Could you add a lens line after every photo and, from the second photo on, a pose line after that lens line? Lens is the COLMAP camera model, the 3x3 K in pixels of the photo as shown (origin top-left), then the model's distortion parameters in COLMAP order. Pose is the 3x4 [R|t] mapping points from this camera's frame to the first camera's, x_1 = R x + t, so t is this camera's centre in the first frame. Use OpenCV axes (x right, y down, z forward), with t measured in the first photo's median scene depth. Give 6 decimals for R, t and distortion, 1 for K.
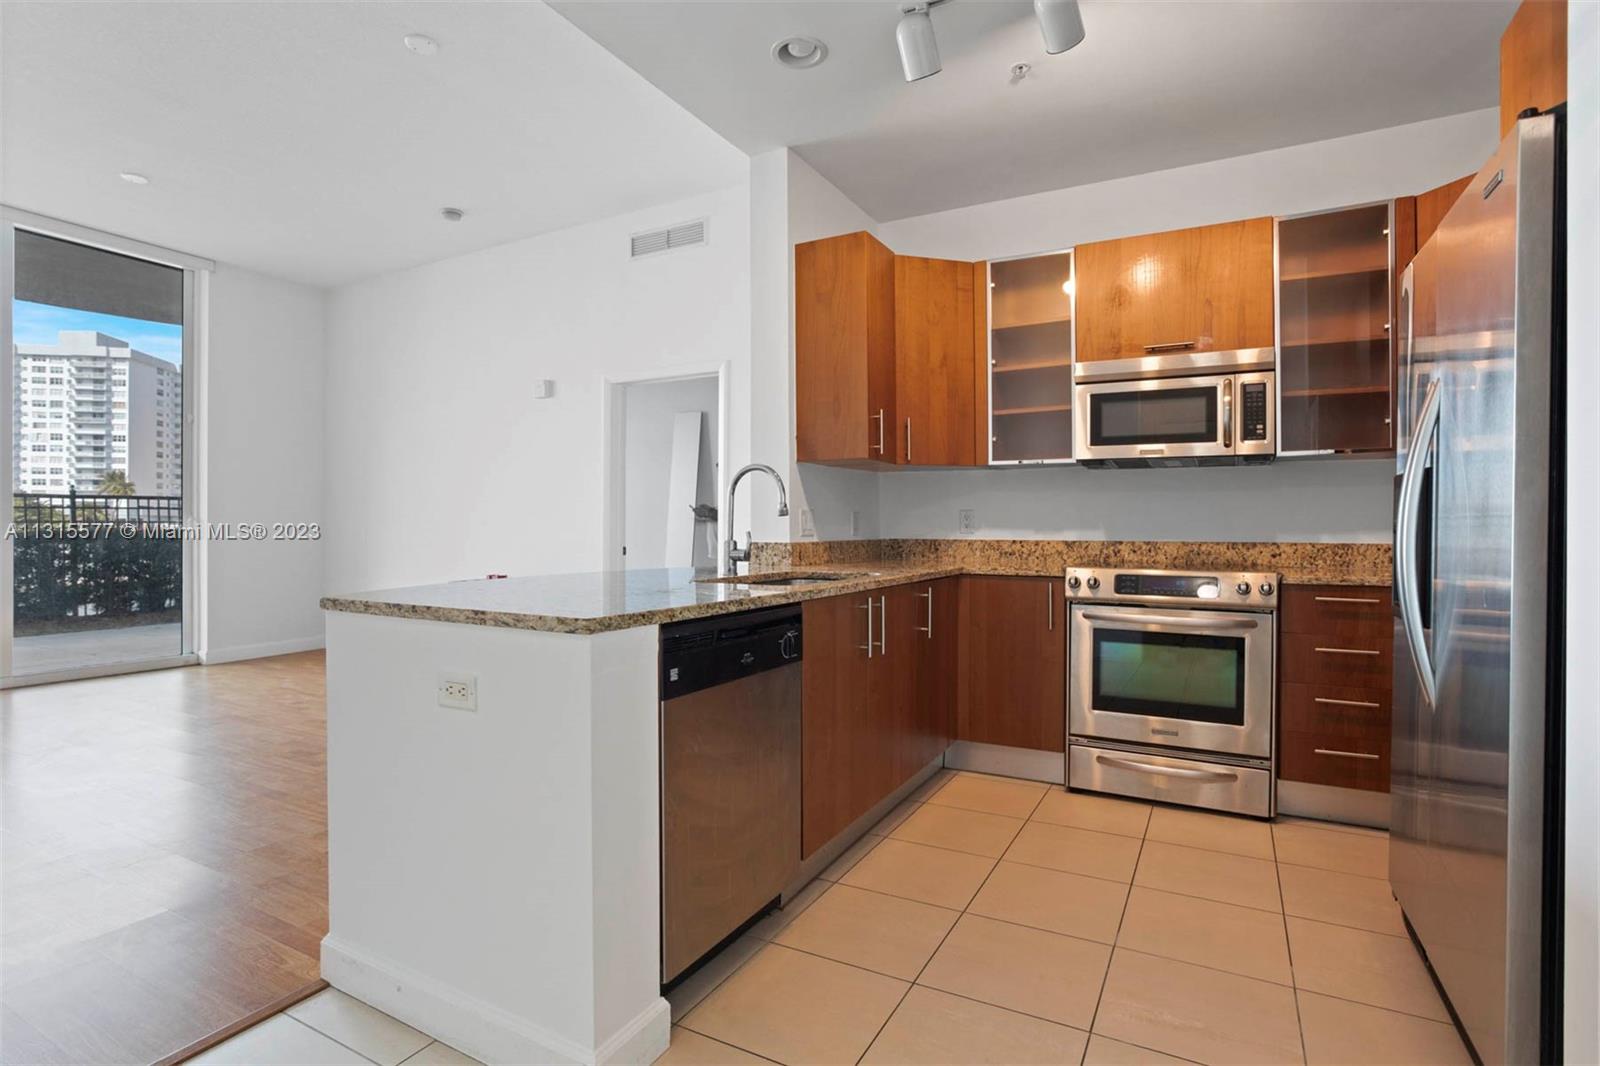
lens RADIAL K [[799.0, 0, 805.2], [0, 799.0, 531.2], [0, 0, 1]] dist [-0.052035, 0.022578]
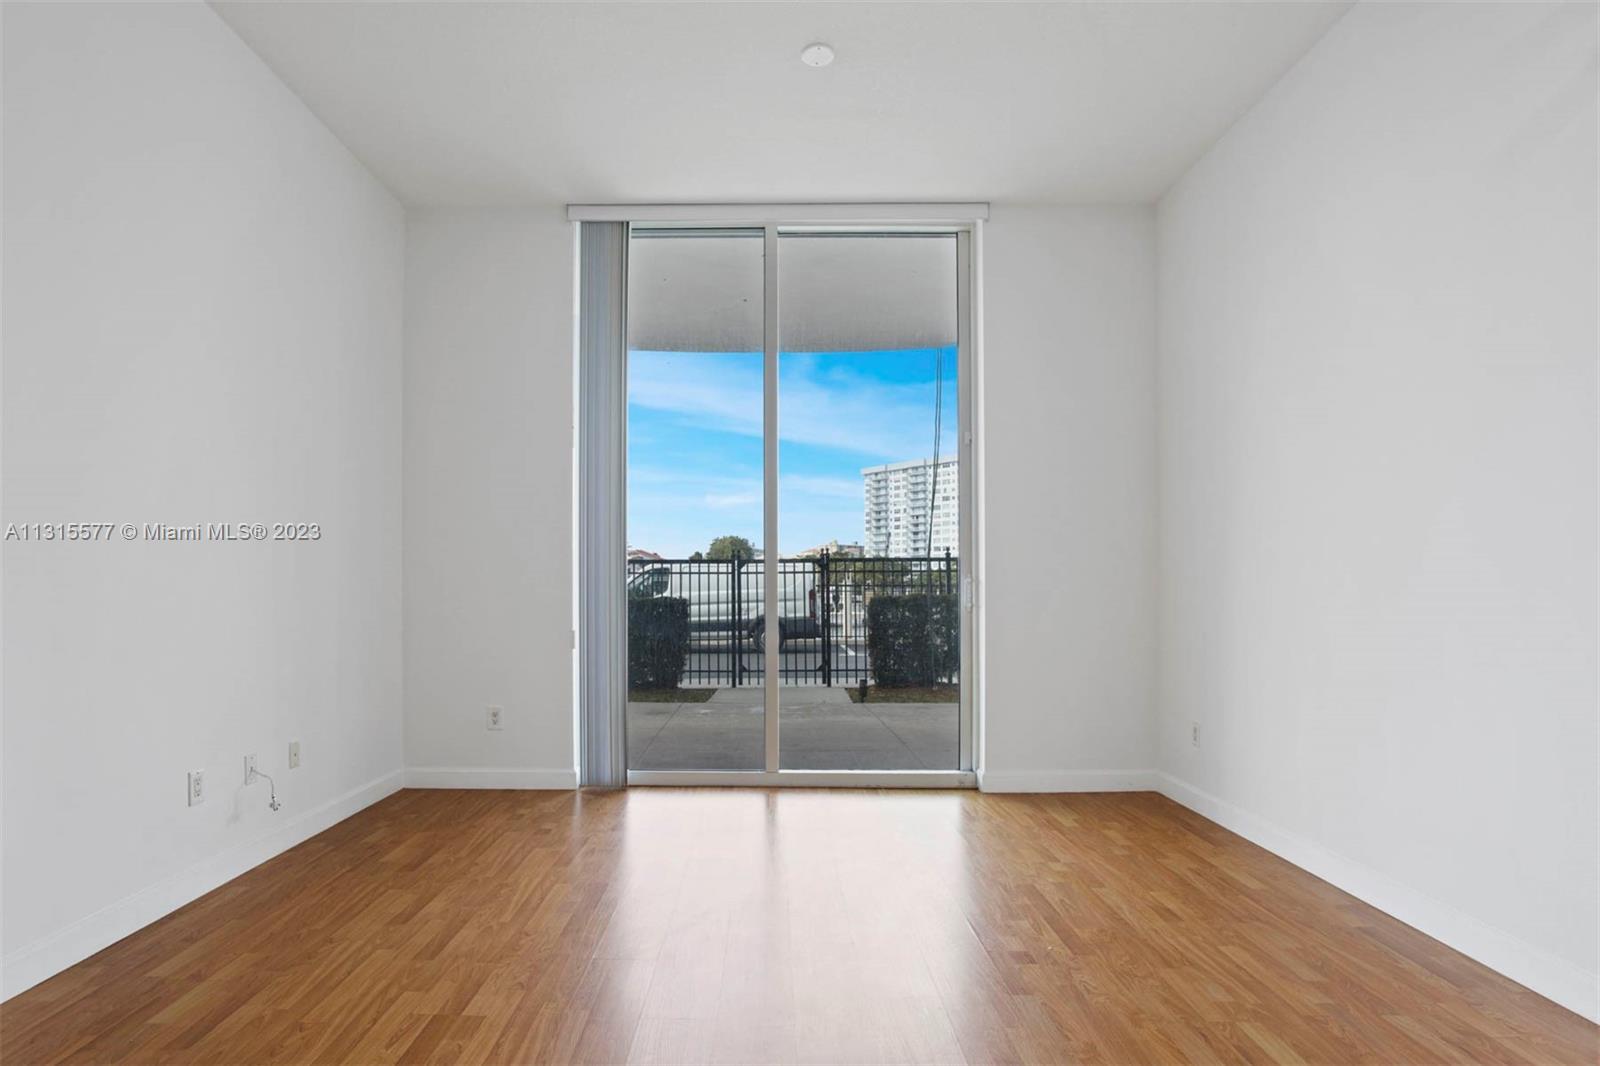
lens RADIAL K [[823.4, 0, 757.7], [0, 823.4, 583.6], [0, 0, 1]] dist [-0.024168, 0.001776]
pose [[0.462517, -0.006409, -0.886587, -0.140256], [-0.005659, 0.999932, -0.010180, -0.003008], [0.886593, 0.009726, 0.462449, 0.316139]]
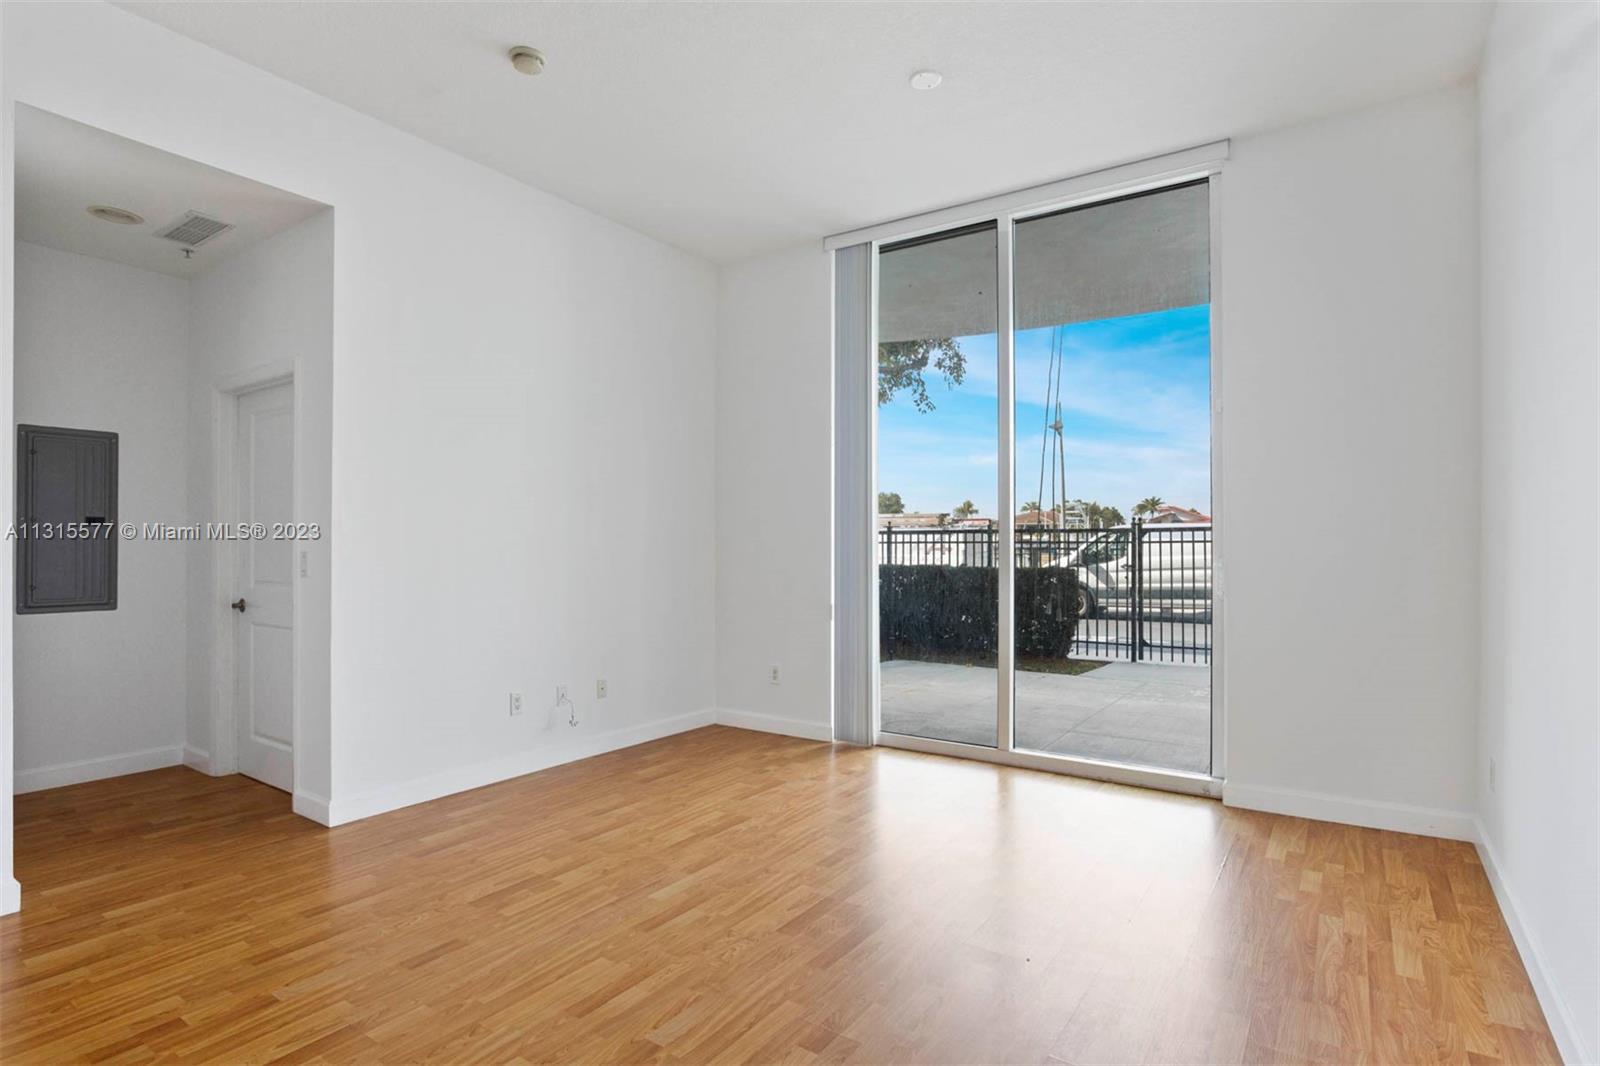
lens RADIAL K [[811.3, 0, 799.9], [0, 811.3, 539.1], [0, 0, 1]] dist [-0.051046, 0.026432]
pose [[-0.104808, -0.010362, -0.994438, -0.071282], [-0.007291, 0.999927, -0.009651, -0.018339], [0.994466, 0.006239, -0.104876, 0.477316]]
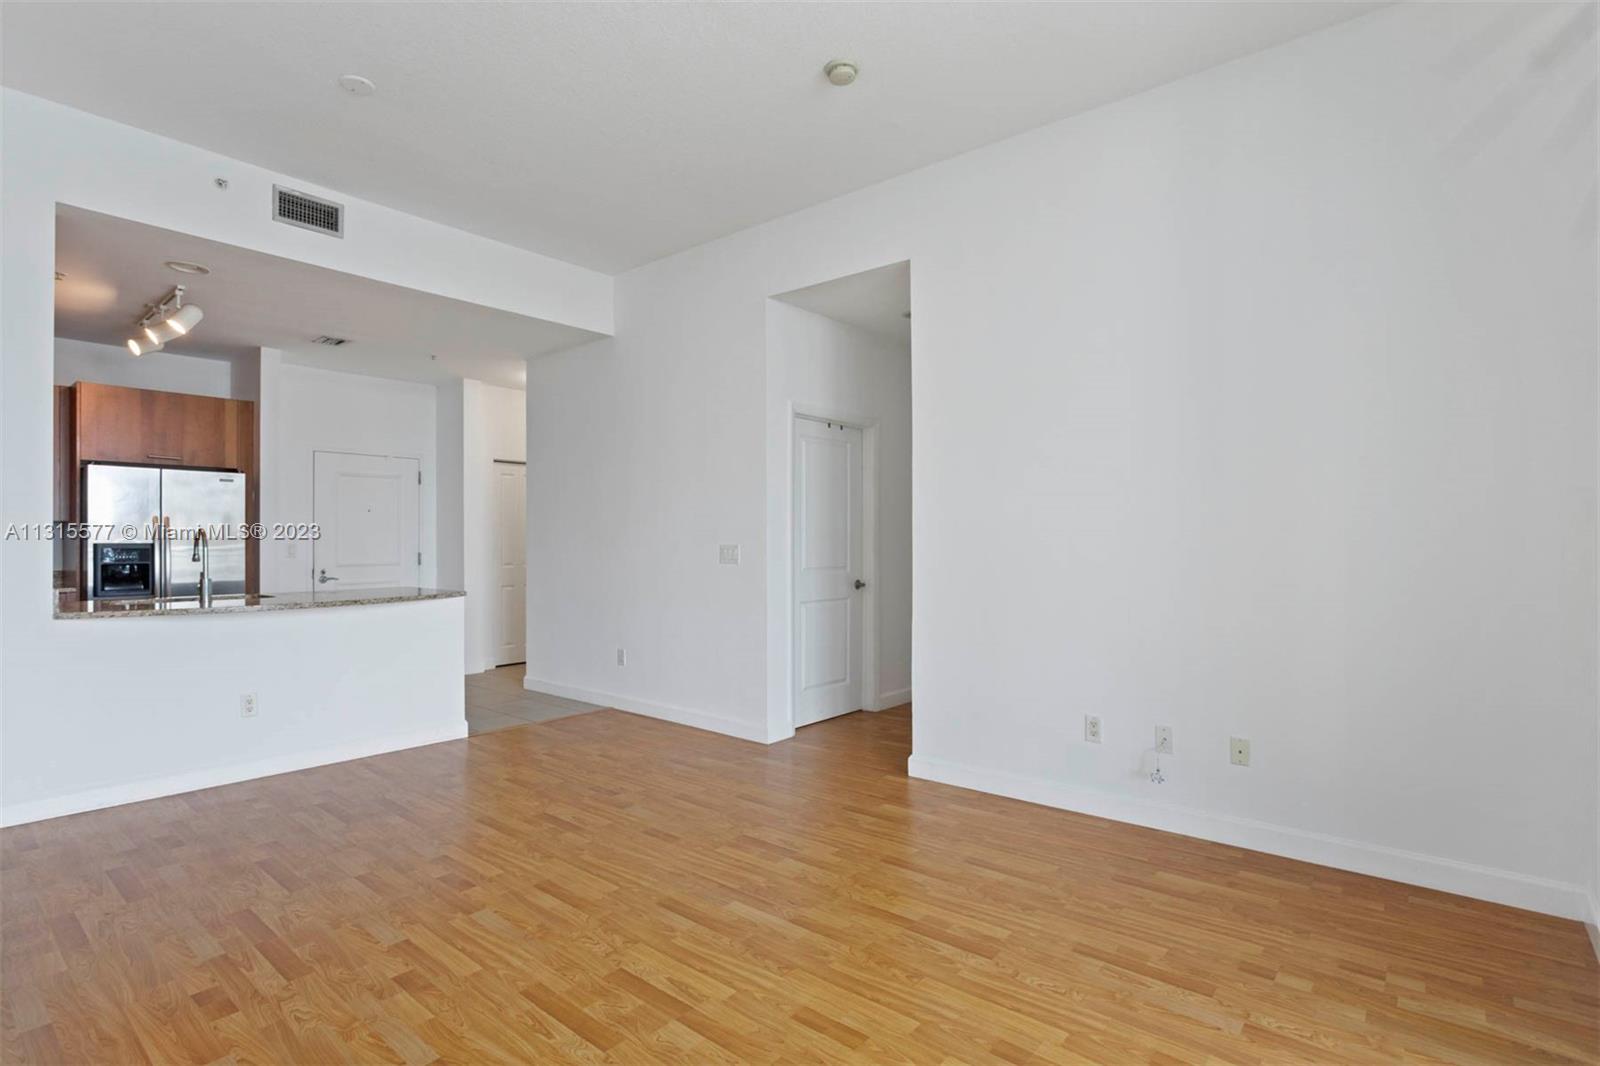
lens RADIAL K [[786.6, 0, 800.0], [0, 786.6, 533.0], [0, 0, 1]] dist [-0.023787, 0.000298]
pose [[-0.980042, 0.000221, 0.198788, -0.443926], [-0.000653, 0.999990, -0.004333, -0.020649], [-0.198787, -0.004376, -0.980033, 0.665828]]
